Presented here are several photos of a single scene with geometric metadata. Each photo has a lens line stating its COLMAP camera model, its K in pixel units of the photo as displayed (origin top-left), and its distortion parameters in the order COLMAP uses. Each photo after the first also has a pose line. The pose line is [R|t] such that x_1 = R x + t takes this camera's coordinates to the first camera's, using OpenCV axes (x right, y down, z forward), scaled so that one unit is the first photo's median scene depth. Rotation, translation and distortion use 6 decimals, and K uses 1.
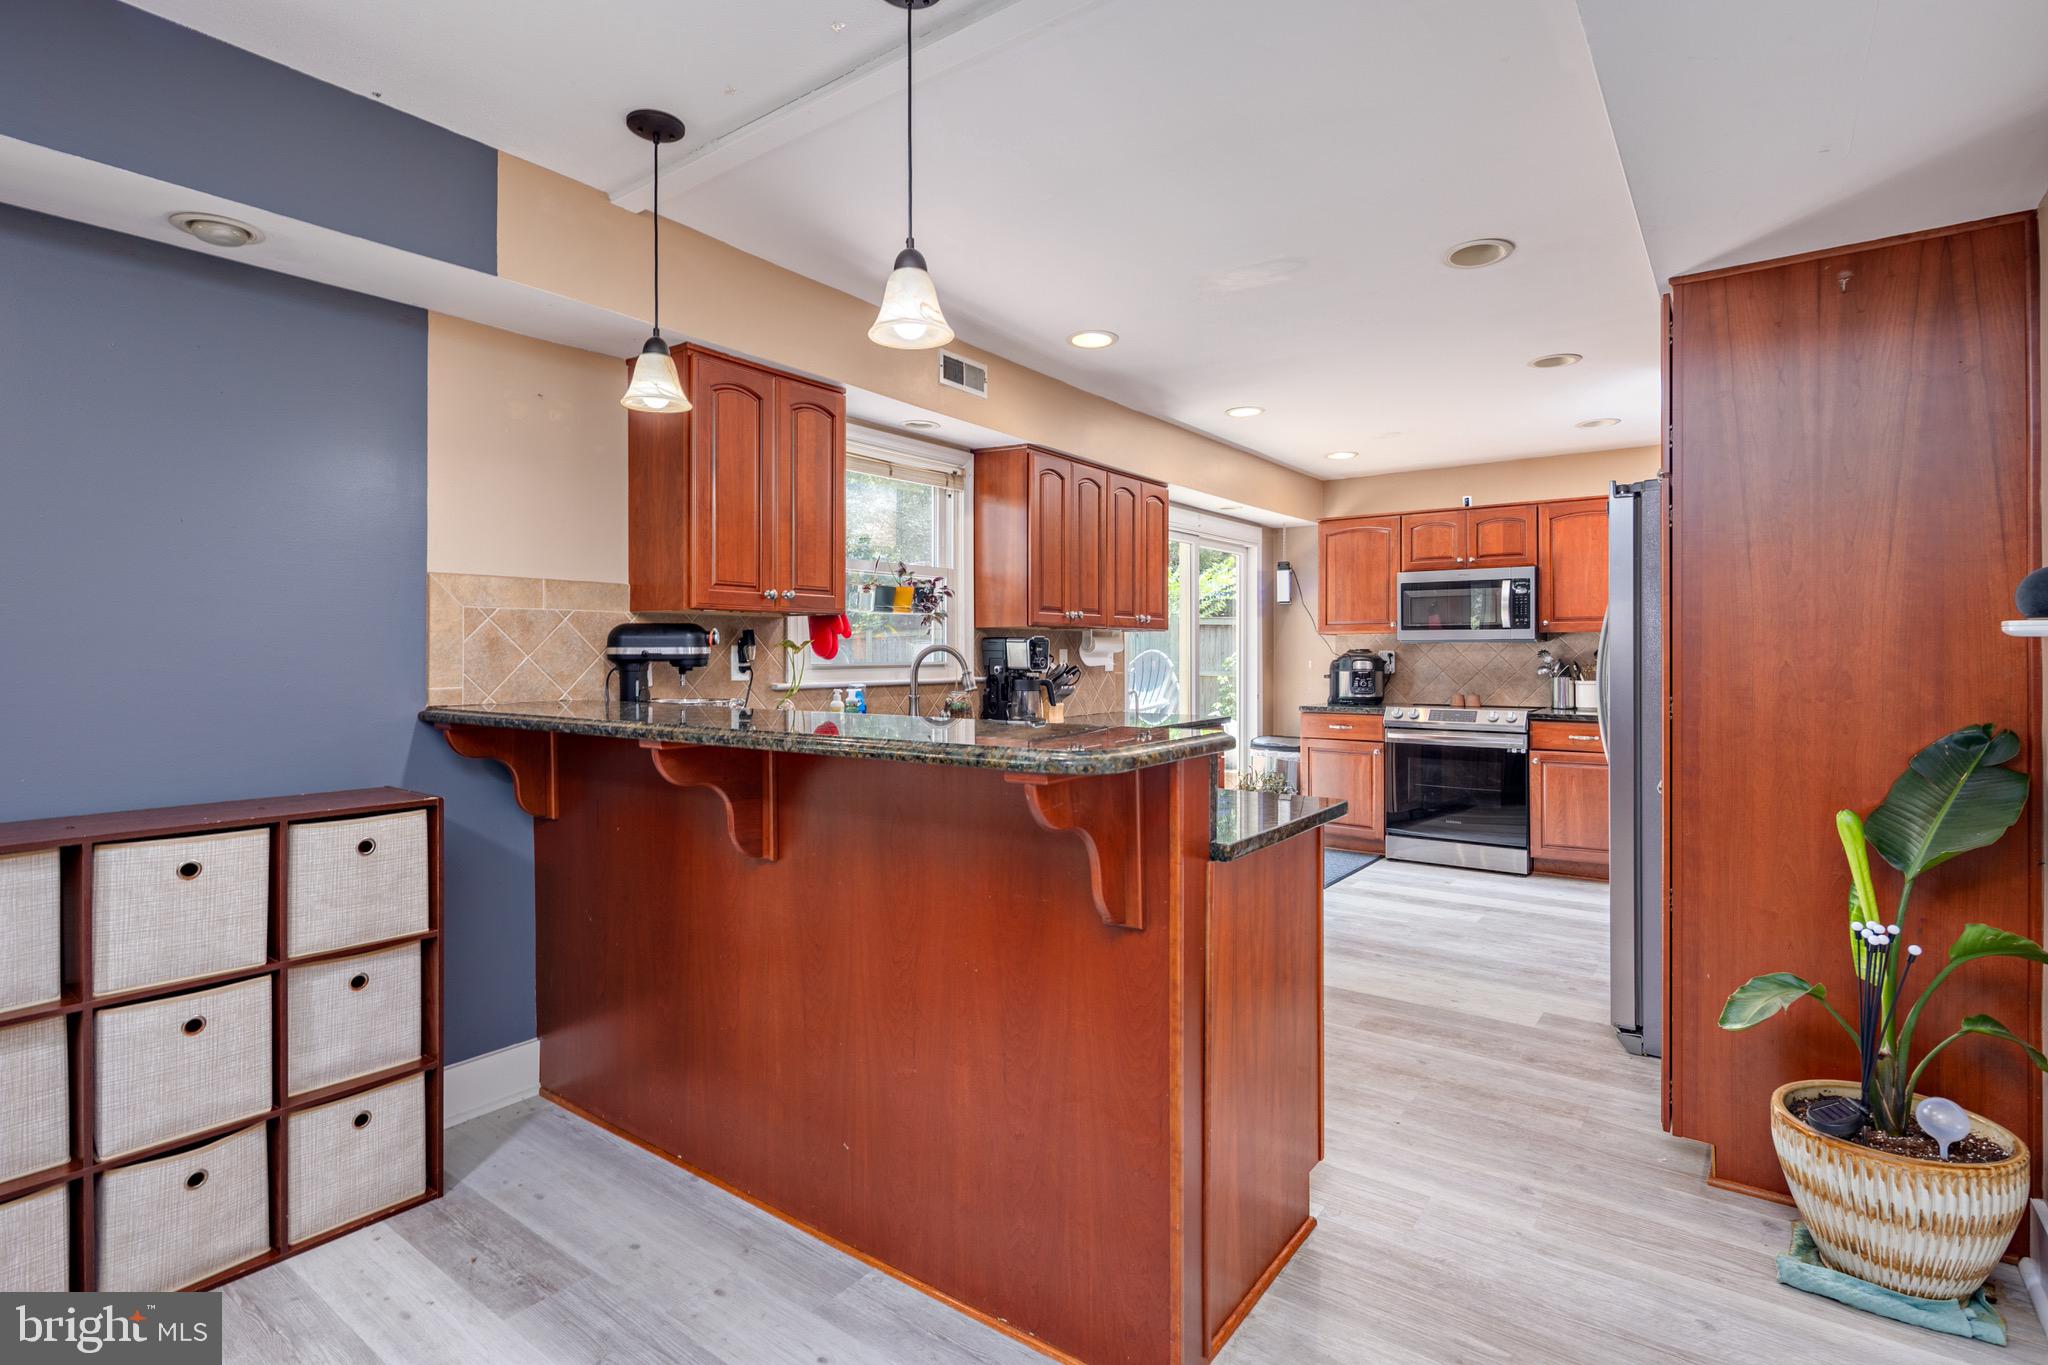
lens RADIAL K [[997.1, 0, 1011.8], [0, 997.1, 653.5], [0, 0, 1]] dist [0.006938, -0.005340]
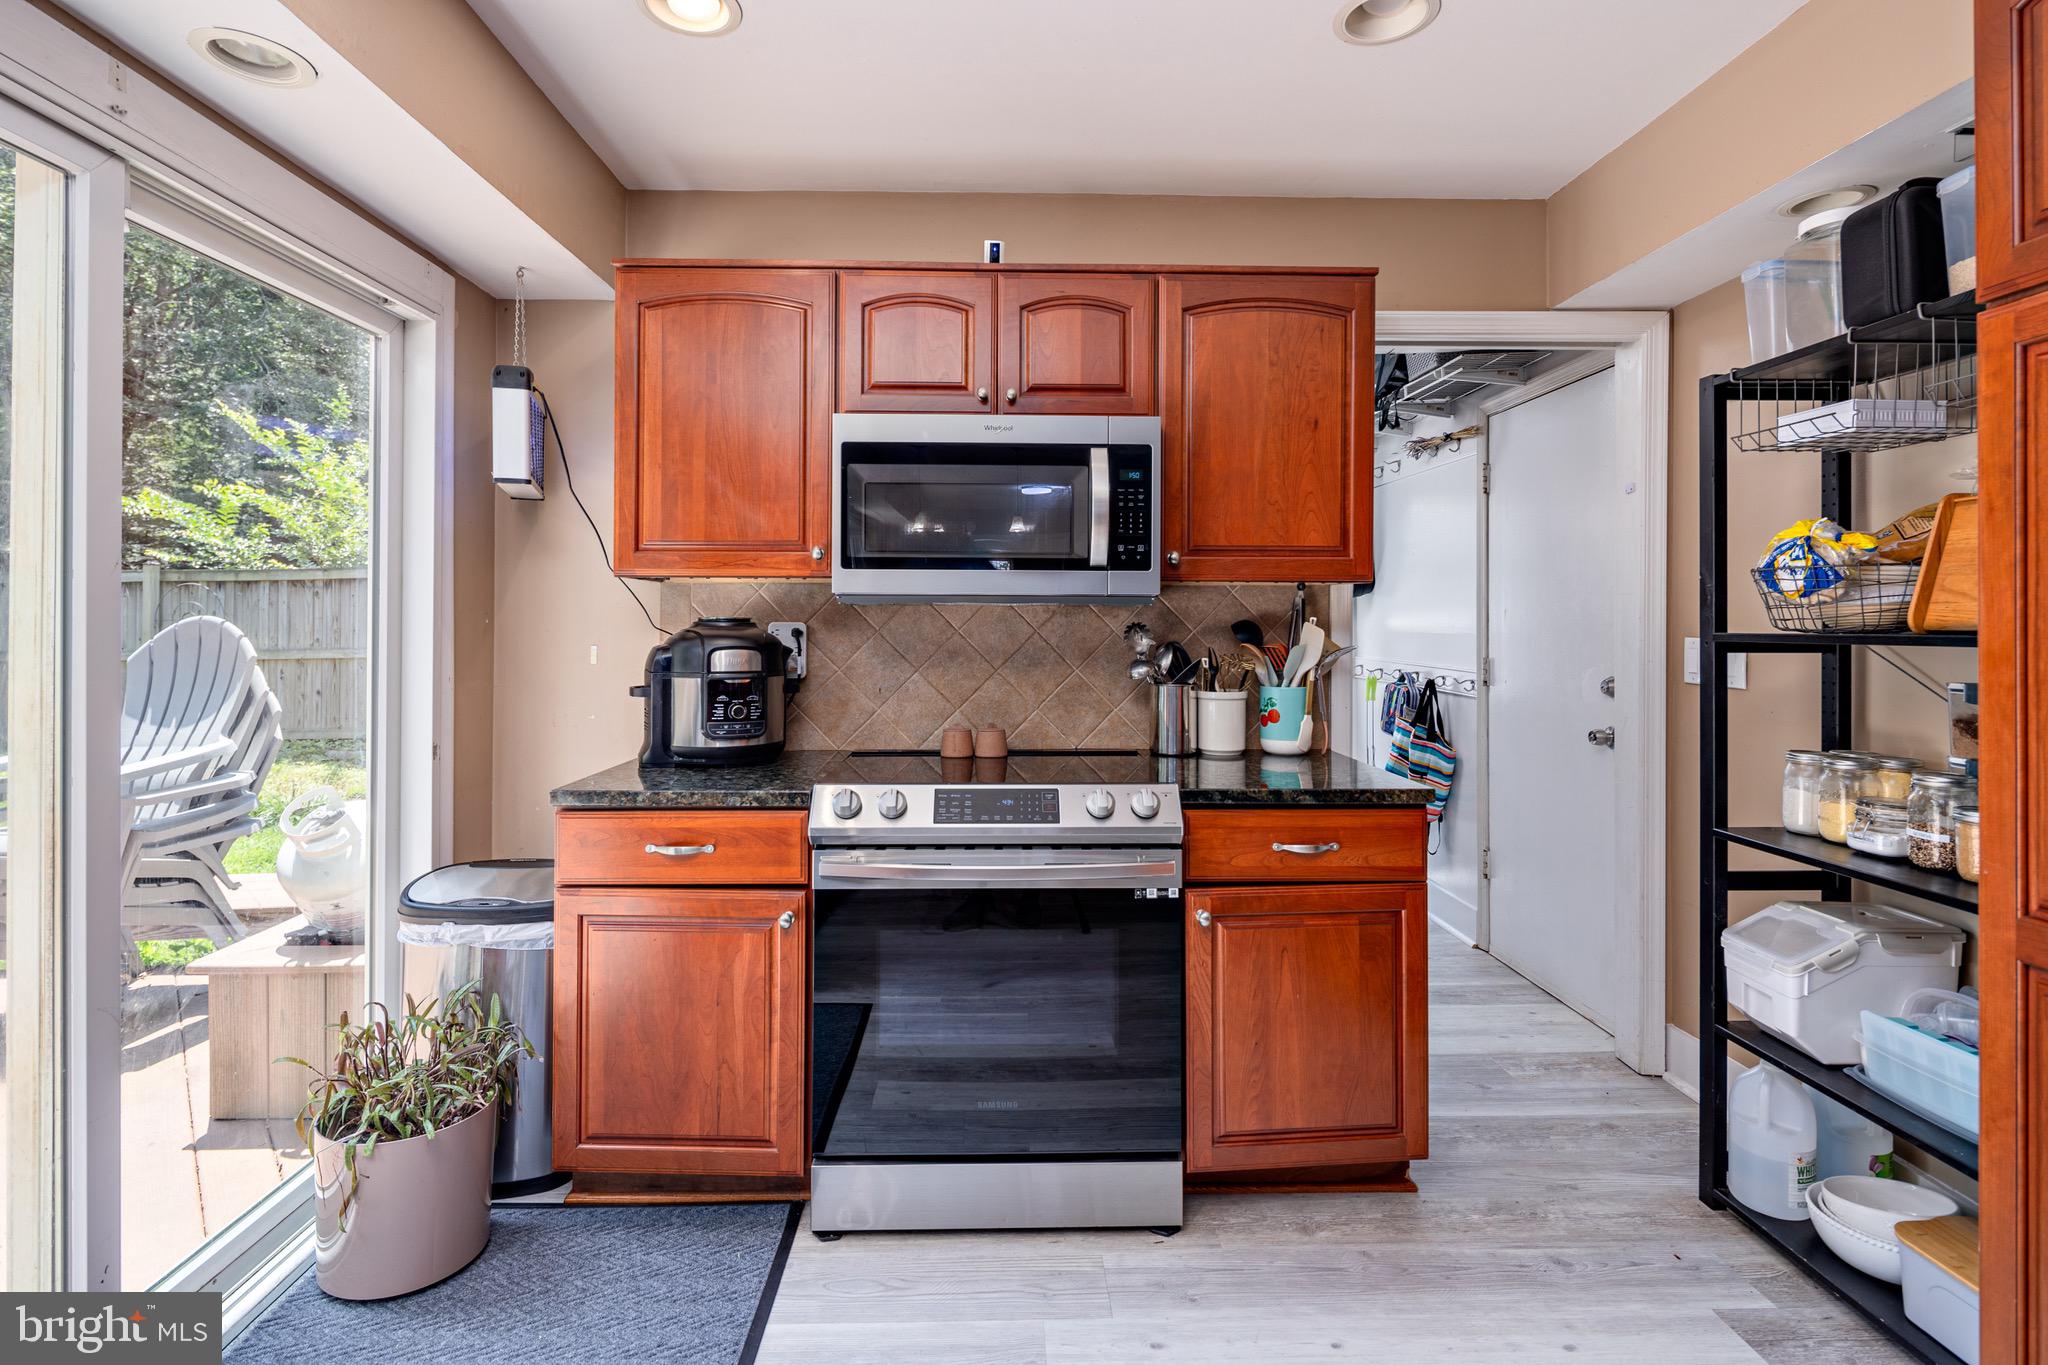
lens RADIAL K [[997.1, 0, 1012.9], [0, 997.1, 617.9], [0, 0, 1]] dist [0.006938, -0.005340]
pose [[0.782688, 0.007614, 0.622368, 0.218266], [-0.004230, 0.999967, -0.006913, -0.002470], [-0.622400, 0.002778, 0.782694, 0.701023]]
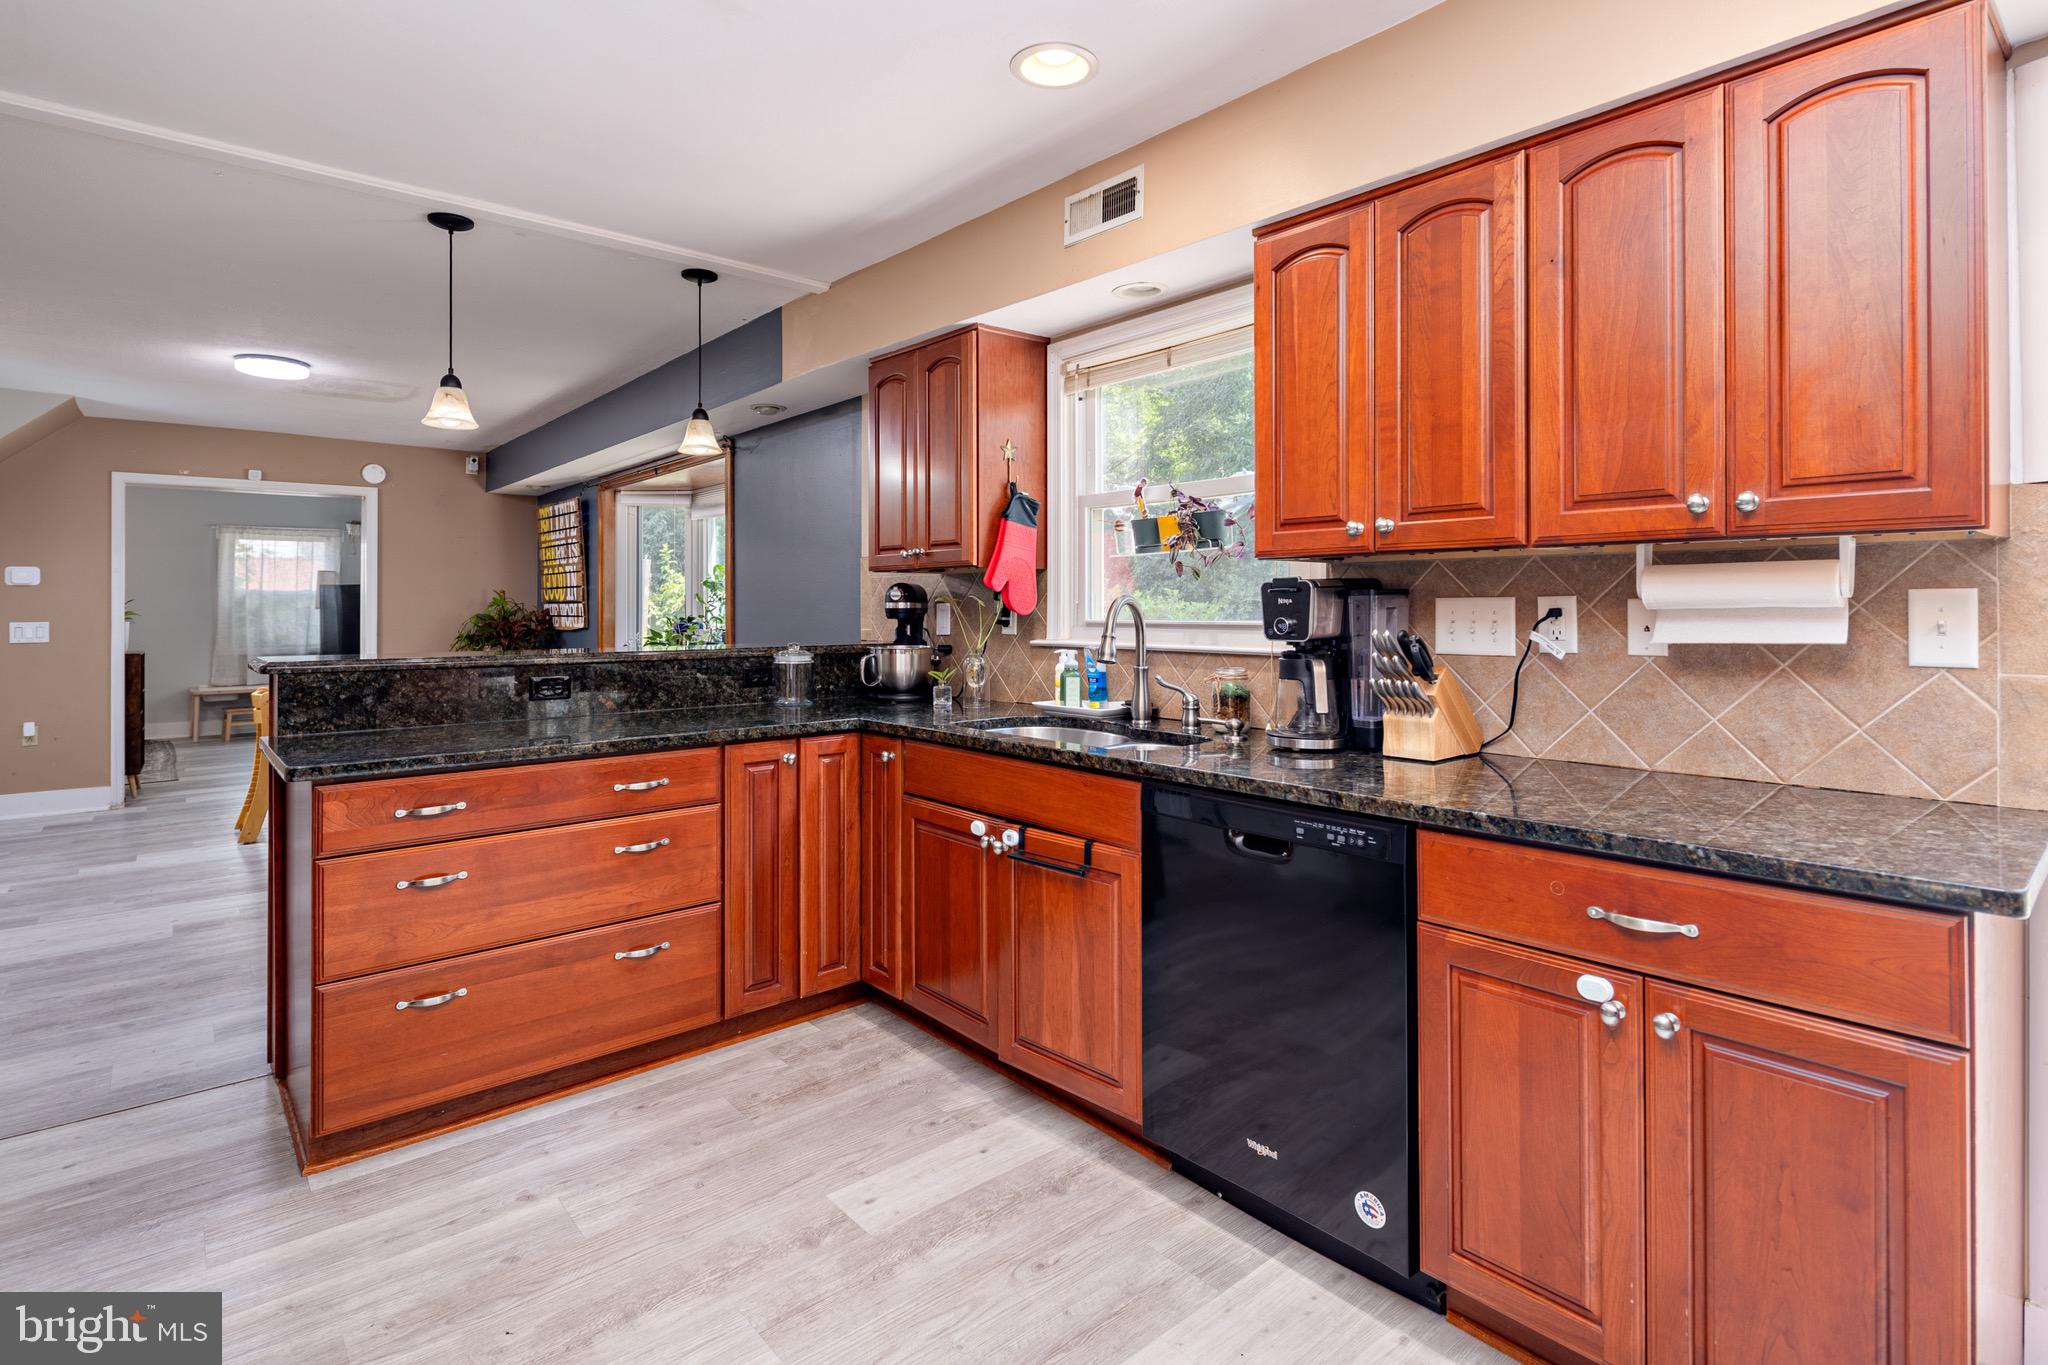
lens RADIAL K [[997.1, 0, 1014.7], [0, 997.1, 602.4], [0, 0, 1]] dist [0.006938, -0.005340]
pose [[-0.218112, -0.002013, -0.975922, 0.420441], [0.001347, 0.999996, -0.002364, -0.001864], [0.975923, -0.001830, -0.218108, 0.712958]]
